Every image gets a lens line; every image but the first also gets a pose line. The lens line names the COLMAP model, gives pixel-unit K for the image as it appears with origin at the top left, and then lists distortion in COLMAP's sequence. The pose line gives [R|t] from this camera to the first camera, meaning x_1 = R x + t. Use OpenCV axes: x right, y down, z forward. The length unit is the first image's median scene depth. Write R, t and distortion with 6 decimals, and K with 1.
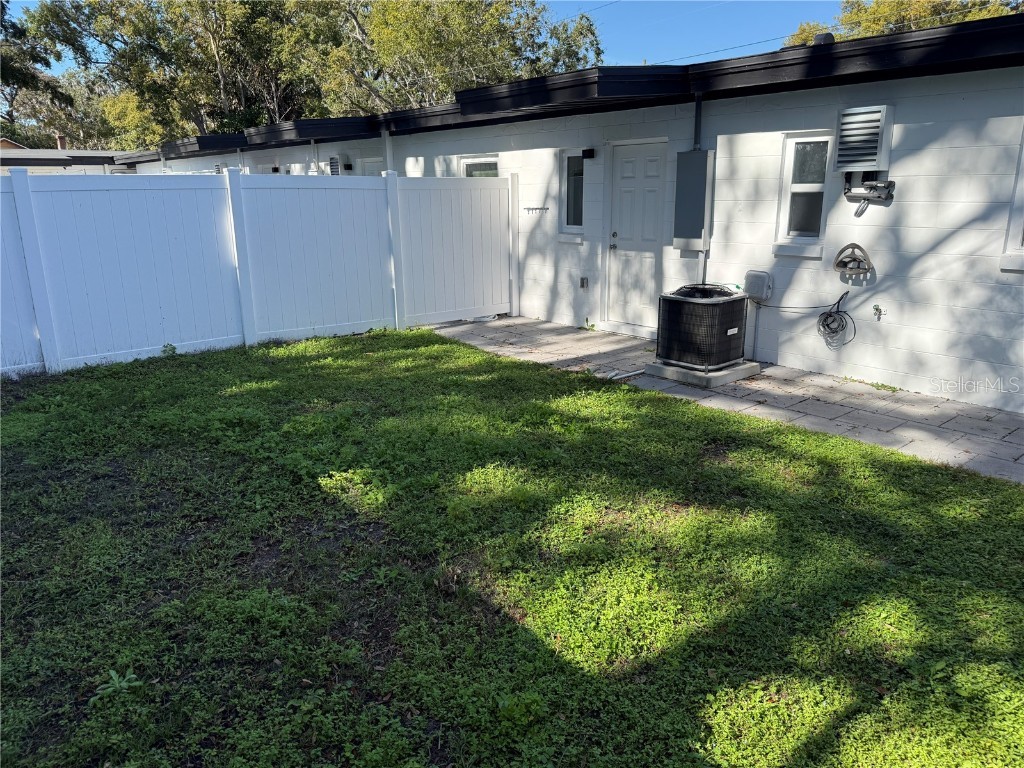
lens RADIAL K [[726.4, 0, 509.5], [0, 726.4, 386.7], [0, 0, 1]] dist [0.049836, -0.059316]
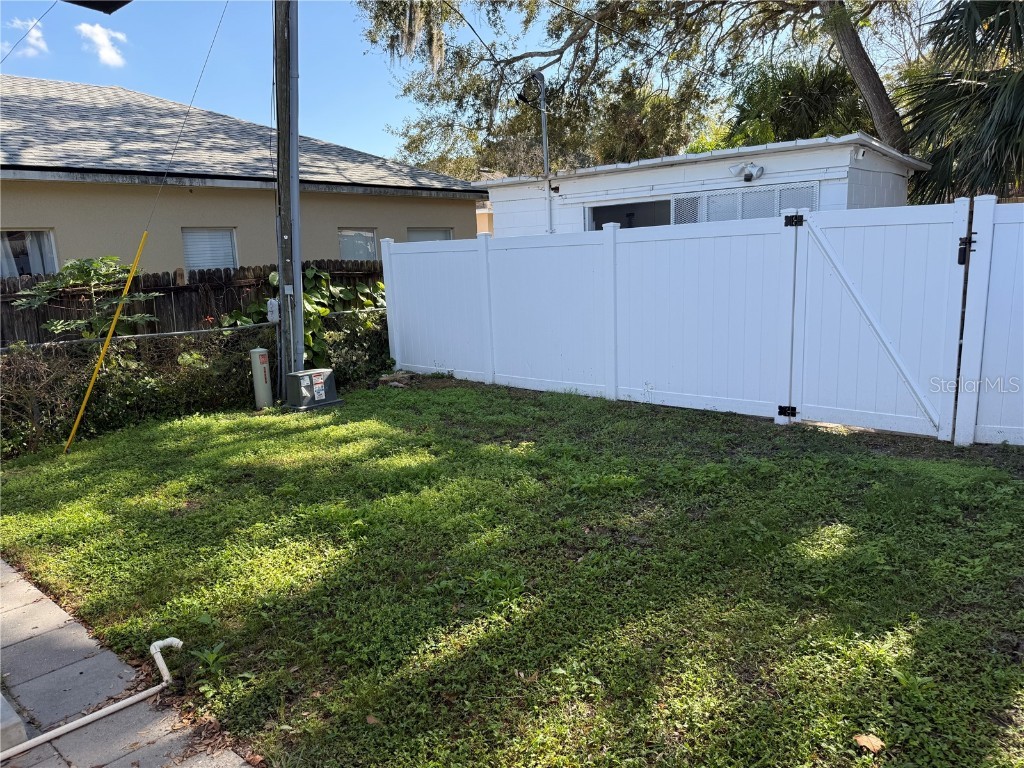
lens RADIAL K [[726.4, 0, 509.5], [0, 726.4, 386.7], [0, 0, 1]] dist [0.049836, -0.059316]
pose [[-0.986351, 0.077180, -0.145446, -0.027583], [0.005897, 0.899330, 0.437232, -0.575532], [0.164550, 0.430406, -0.887510, 2.170335]]
